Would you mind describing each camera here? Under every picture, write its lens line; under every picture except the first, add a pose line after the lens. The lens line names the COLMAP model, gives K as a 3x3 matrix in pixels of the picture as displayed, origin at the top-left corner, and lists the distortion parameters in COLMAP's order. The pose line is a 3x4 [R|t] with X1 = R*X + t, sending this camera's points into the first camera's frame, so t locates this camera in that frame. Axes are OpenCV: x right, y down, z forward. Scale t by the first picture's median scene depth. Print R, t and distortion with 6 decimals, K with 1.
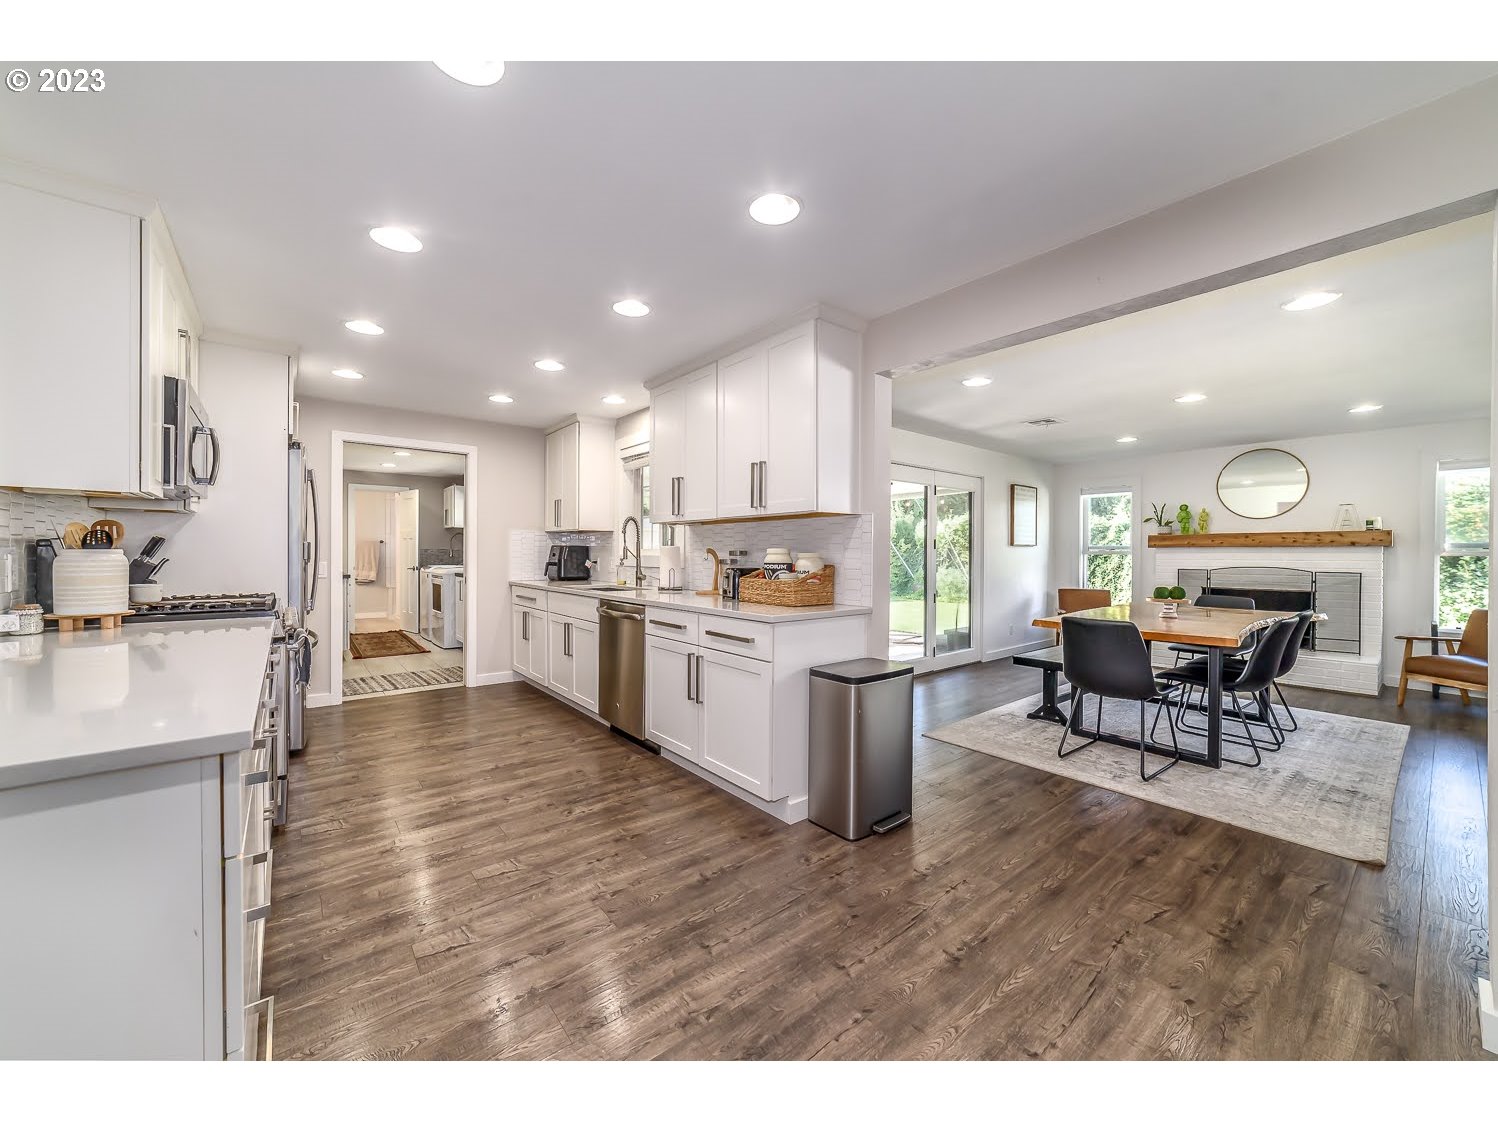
lens RADIAL K [[572.5, 0, 745.6], [0, 572.5, 558.6], [0, 0, 1]] dist [-0.015748, 0.005954]
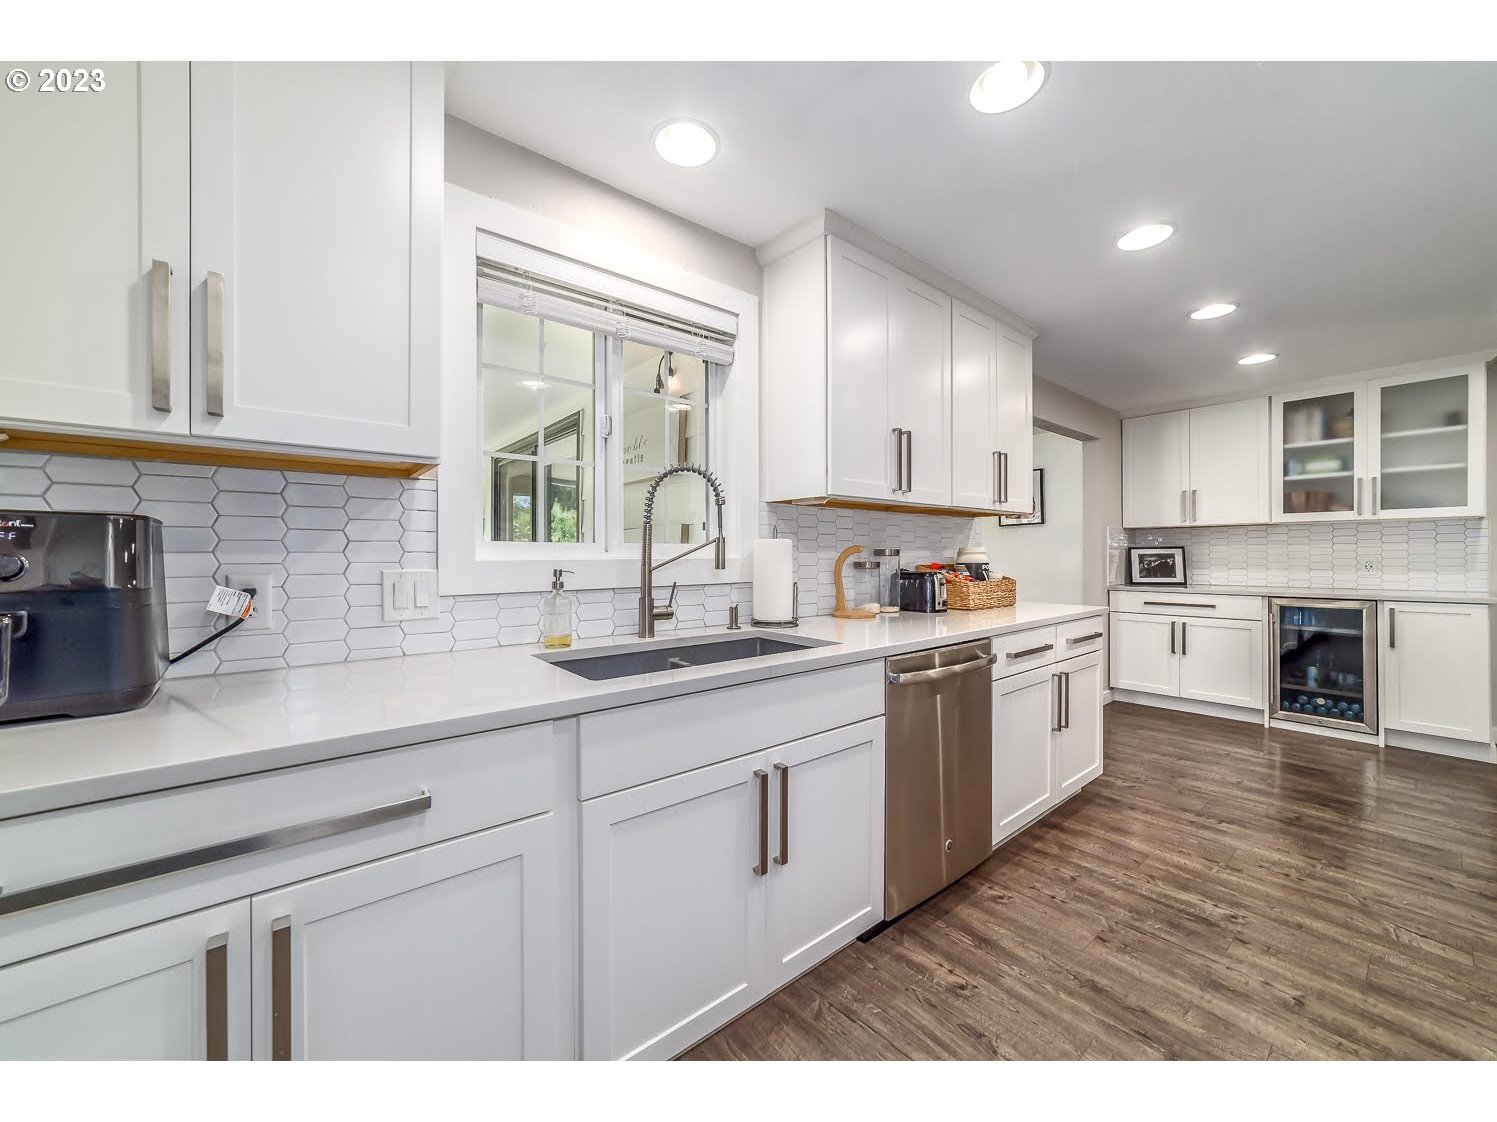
lens RADIAL K [[572.1, 0, 745.1], [0, 572.1, 558.1], [0, 0, 1]] dist [-0.015748, 0.005954]
pose [[-0.004428, -0.015344, 0.999872, -0.969957], [0.012126, 0.999808, 0.015397, -0.019512], [-0.999917, 0.012192, -0.004241, 1.551227]]
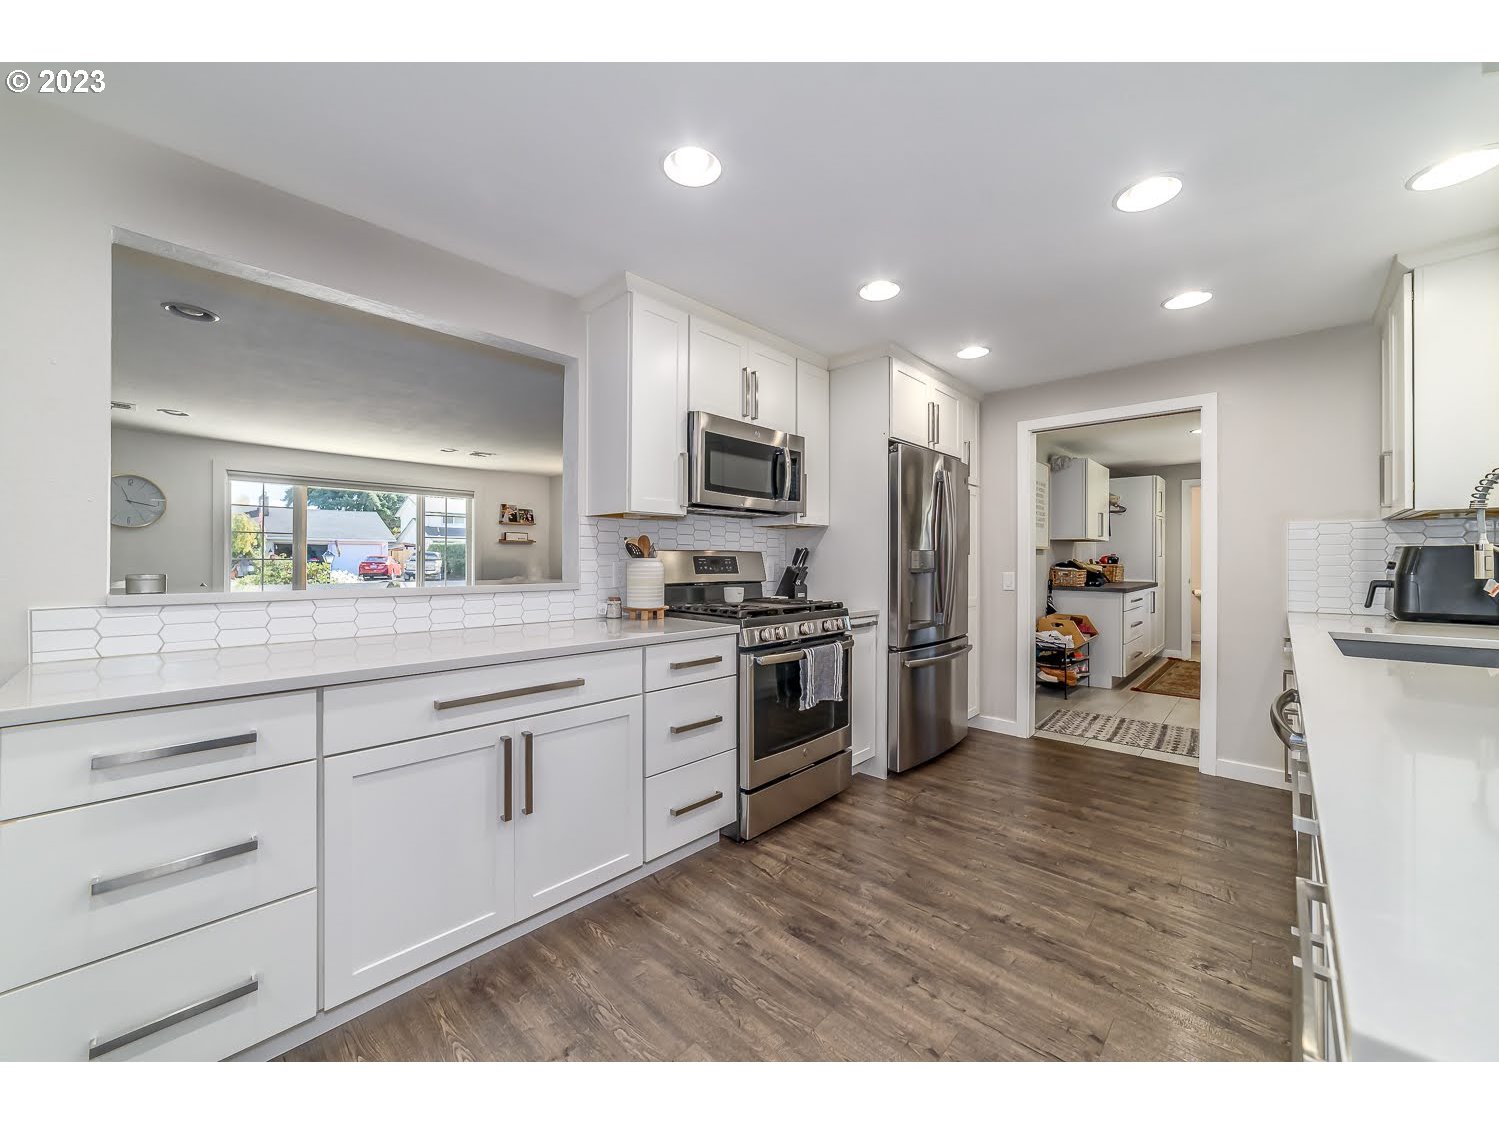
lens RADIAL K [[572.8, 0, 746.1], [0, 572.8, 559.1], [0, 0, 1]] dist [-0.015748, 0.005954]
pose [[0.129938, -0.008100, -0.991489, 0.142440], [-0.009853, 0.999907, -0.009460, -0.003733], [0.991473, 0.010998, 0.129846, 0.757812]]
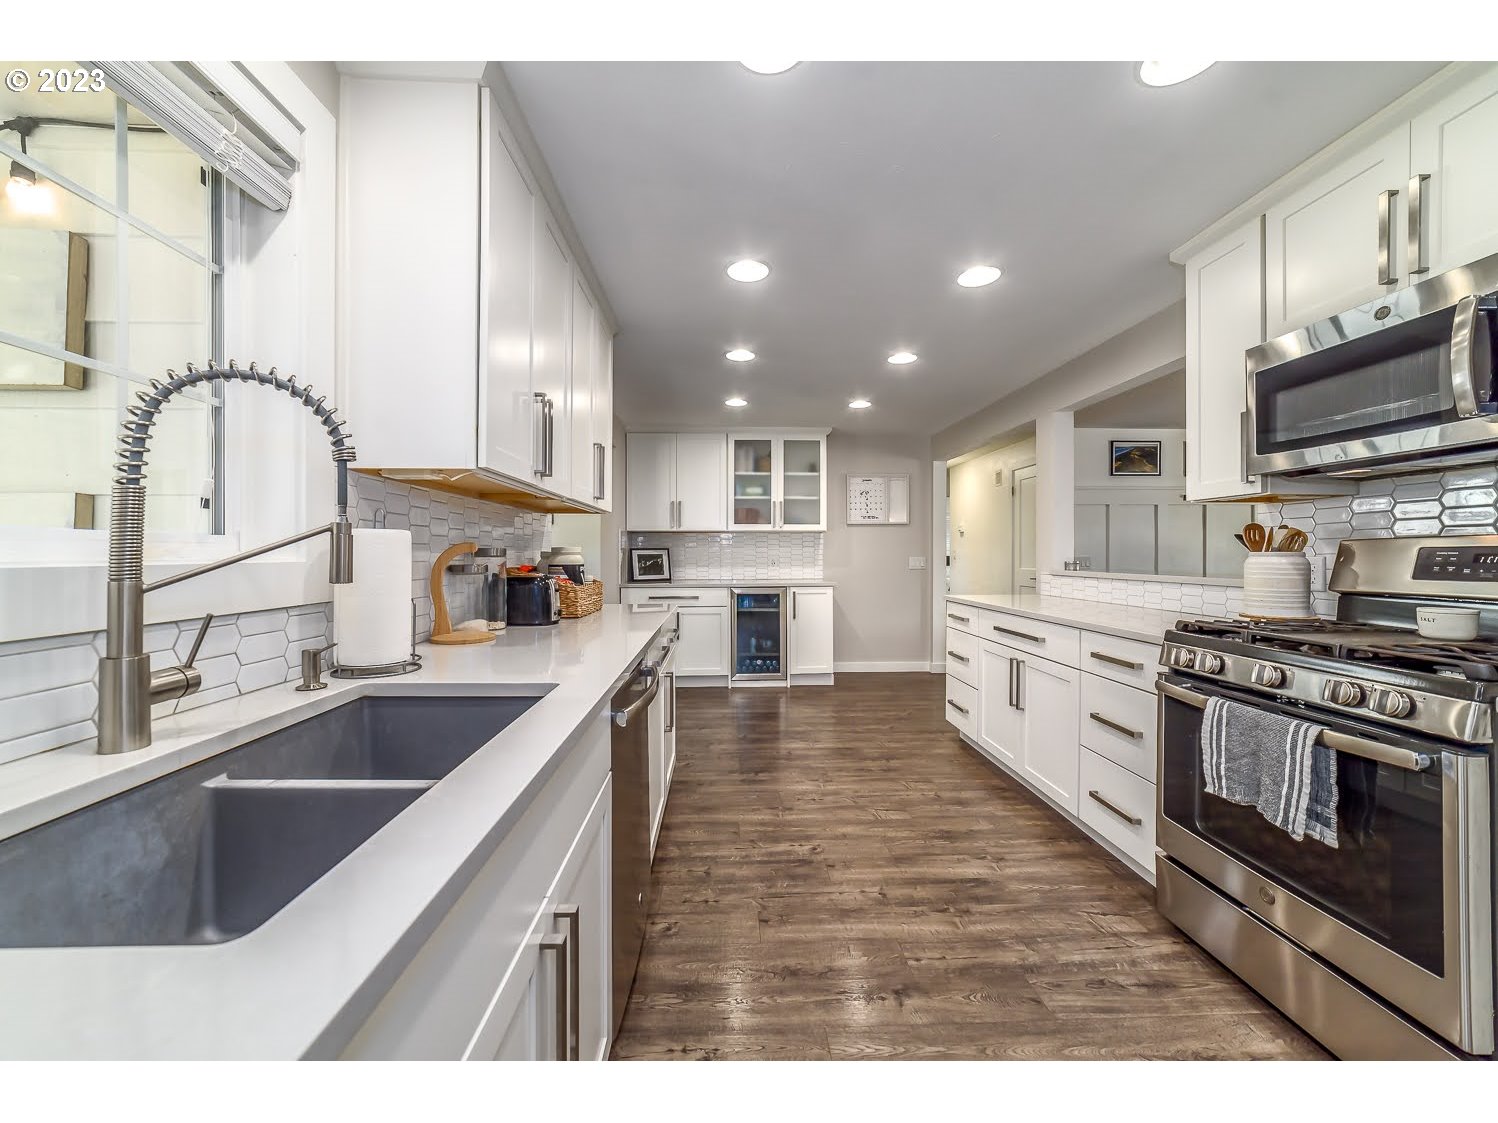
lens RADIAL K [[577.6, 0, 745.0], [0, 577.6, 556.1], [0, 0, 1]] dist [-0.001267, -0.000118]
pose [[-0.799192, -0.010569, 0.600983, -0.726230], [-0.000588, 0.999859, 0.016801, -0.019155], [-0.601076, 0.013074, -0.799085, 1.707506]]
